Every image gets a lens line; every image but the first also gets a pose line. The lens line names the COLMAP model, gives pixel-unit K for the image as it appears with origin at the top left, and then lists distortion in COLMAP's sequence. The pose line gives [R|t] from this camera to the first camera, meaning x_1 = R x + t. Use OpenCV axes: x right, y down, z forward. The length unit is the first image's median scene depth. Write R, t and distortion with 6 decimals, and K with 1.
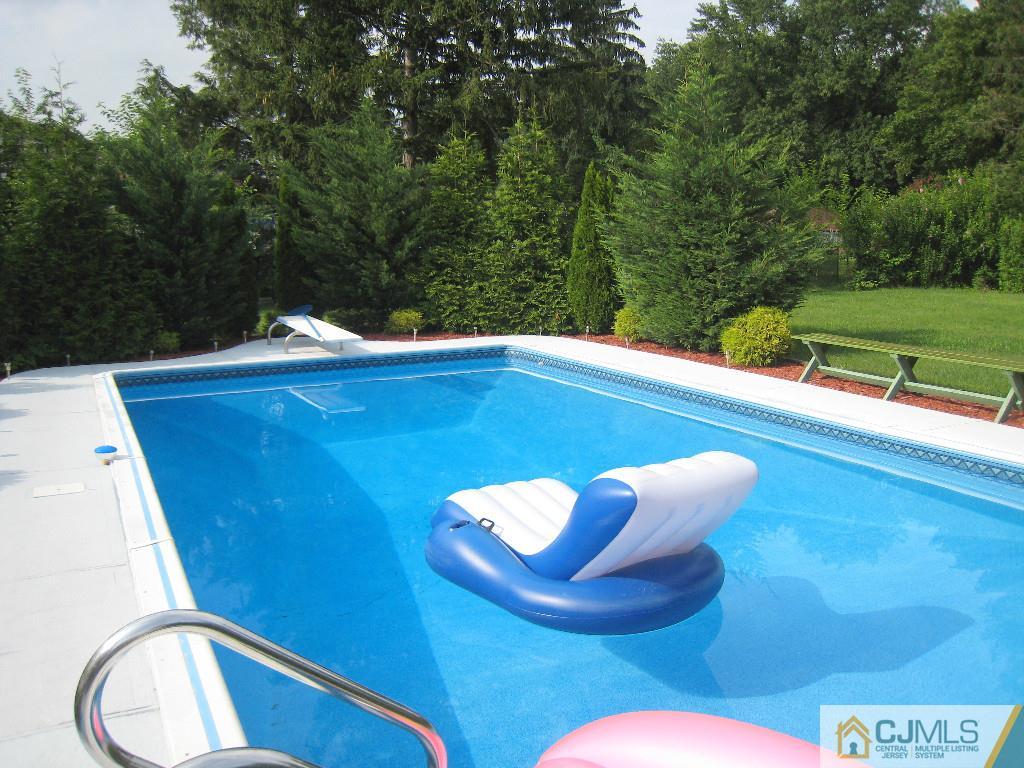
lens RADIAL K [[839.7, 0, 512.0], [0, 839.7, 384.0], [0, 0, 1]] dist [-0.151450, 0.116599]
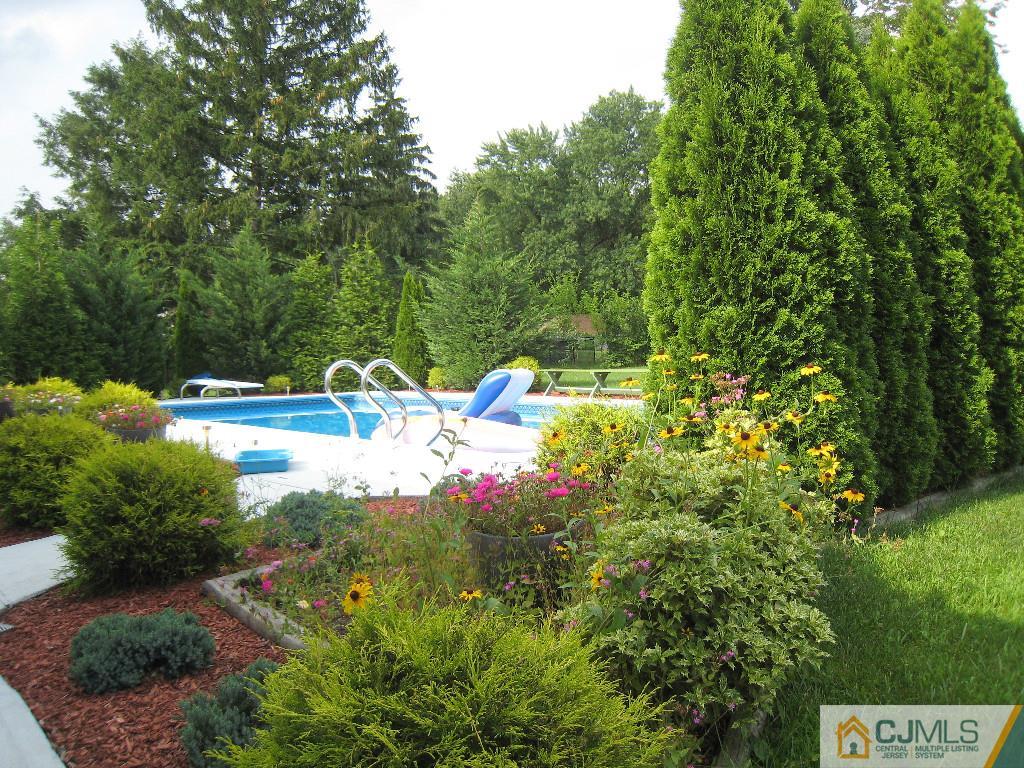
lens RADIAL K [[839.7, 0, 512.0], [0, 839.7, 384.0], [0, 0, 1]] dist [-0.151450, 0.116599]
pose [[0.970974, -0.024649, 0.237911, -0.077608], [0.057429, 0.989604, -0.131853, 0.127684], [-0.232187, 0.141689, 0.962296, -0.410695]]
